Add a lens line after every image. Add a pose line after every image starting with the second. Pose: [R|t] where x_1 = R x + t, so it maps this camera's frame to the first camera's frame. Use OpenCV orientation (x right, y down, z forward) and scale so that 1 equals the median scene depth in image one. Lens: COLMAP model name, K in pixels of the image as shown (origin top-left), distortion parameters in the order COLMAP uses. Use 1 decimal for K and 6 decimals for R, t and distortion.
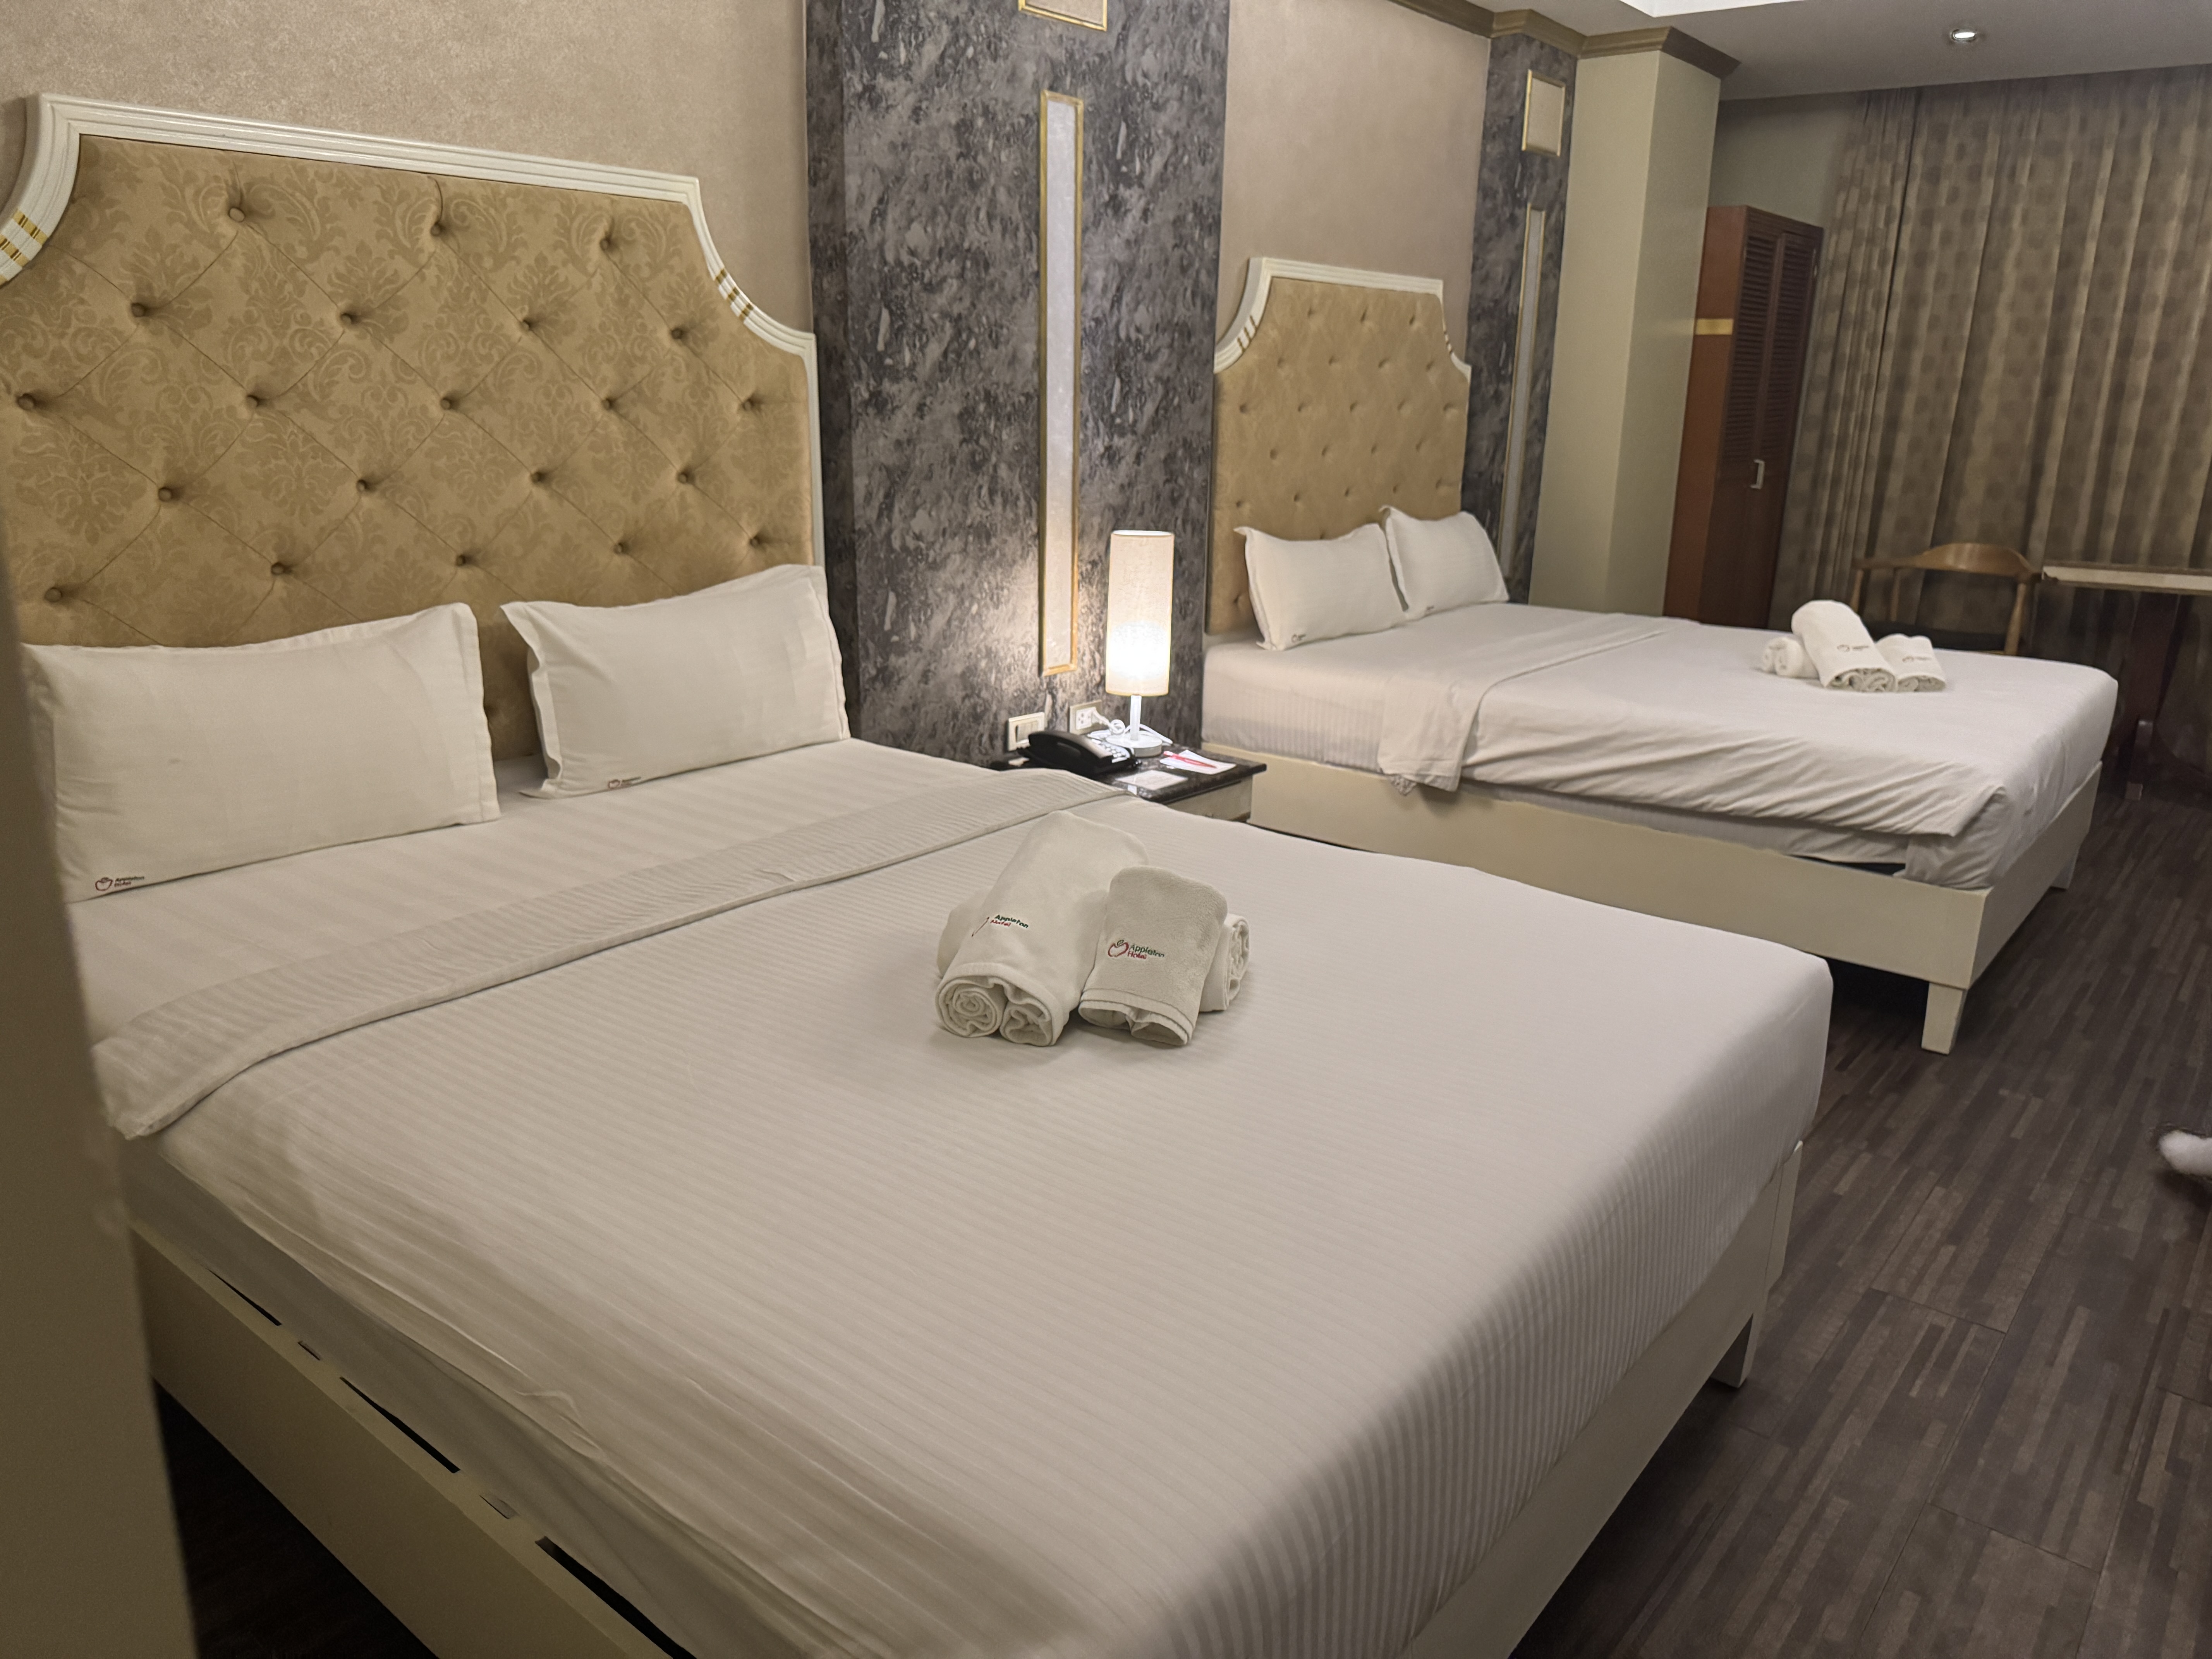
lens RADIAL K [[1573.9, 0, 1103.1], [0, 1573.9, 825.5], [0, 0, 1]] dist [0.008034, -0.002611]
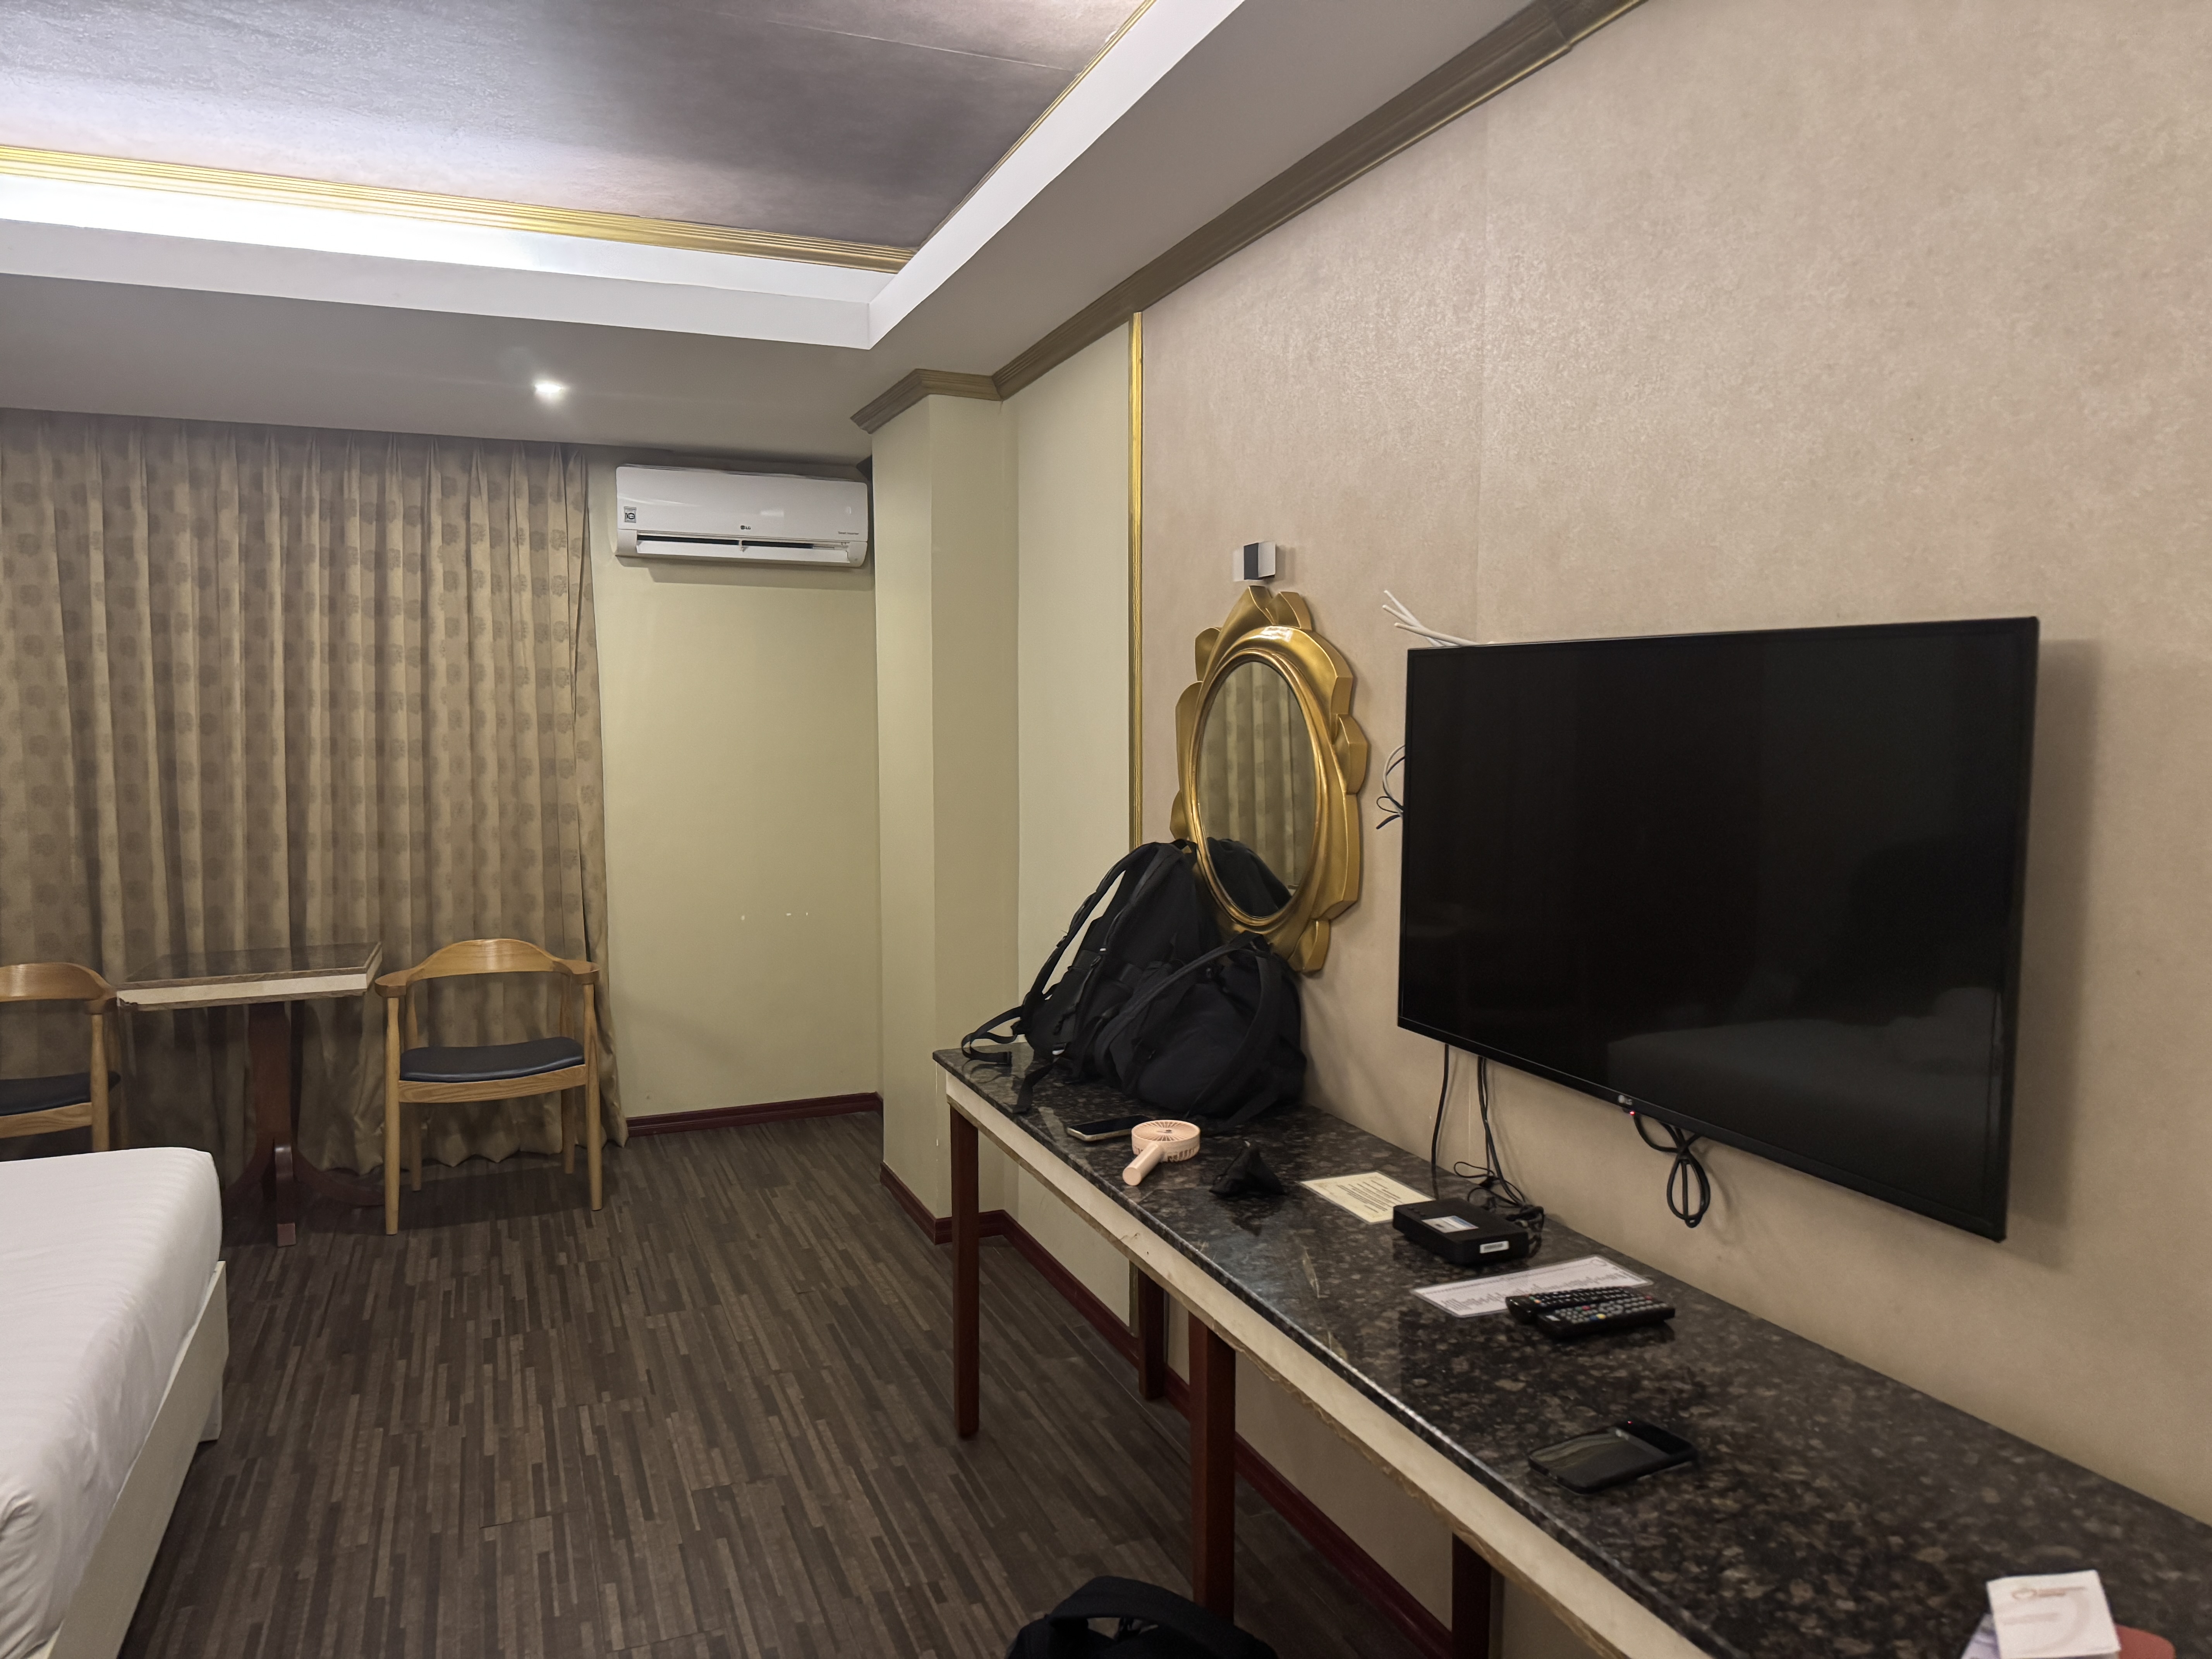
lens RADIAL K [[1573.9, 0, 1102.5], [0, 1573.9, 824.7], [0, 0, 1]] dist [0.008034, -0.002611]
pose [[0.490625, -0.080865, 0.867611, 0.145428], [0.251905, 0.966333, -0.052384, -0.073279], [-0.834165, 0.244257, 0.494477, 0.159755]]
